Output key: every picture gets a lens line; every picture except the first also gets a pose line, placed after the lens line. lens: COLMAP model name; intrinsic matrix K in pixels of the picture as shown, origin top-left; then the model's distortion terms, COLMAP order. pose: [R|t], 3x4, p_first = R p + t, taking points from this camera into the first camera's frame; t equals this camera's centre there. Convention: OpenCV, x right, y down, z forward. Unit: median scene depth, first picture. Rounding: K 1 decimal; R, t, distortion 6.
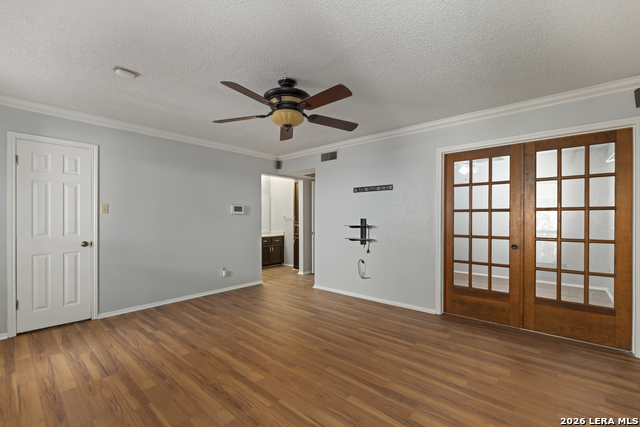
lens RADIAL K [[281.1, 0, 320.0], [0, 281.1, 213.5], [0, 0, 1]] dist [-0.001834, -0.000358]
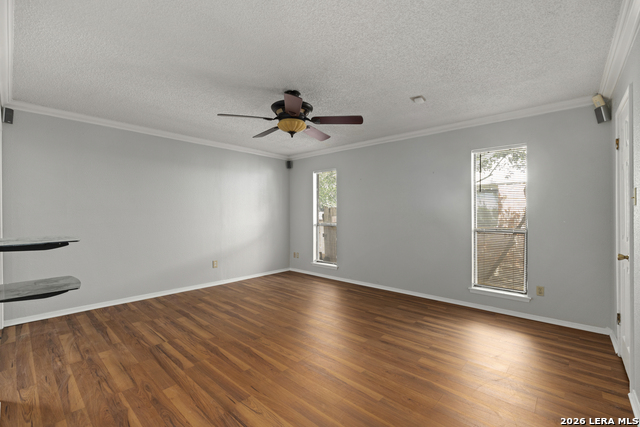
lens RADIAL K [[281.1, 0, 320.0], [0, 281.1, 213.5], [0, 0, 1]] dist [-0.001834, -0.000358]
pose [[-0.999789, 0.002284, 0.020403, -0.231042], [0.002052, 0.999933, -0.011387, 0.026544], [-0.020427, -0.011343, -0.999727, 1.938272]]
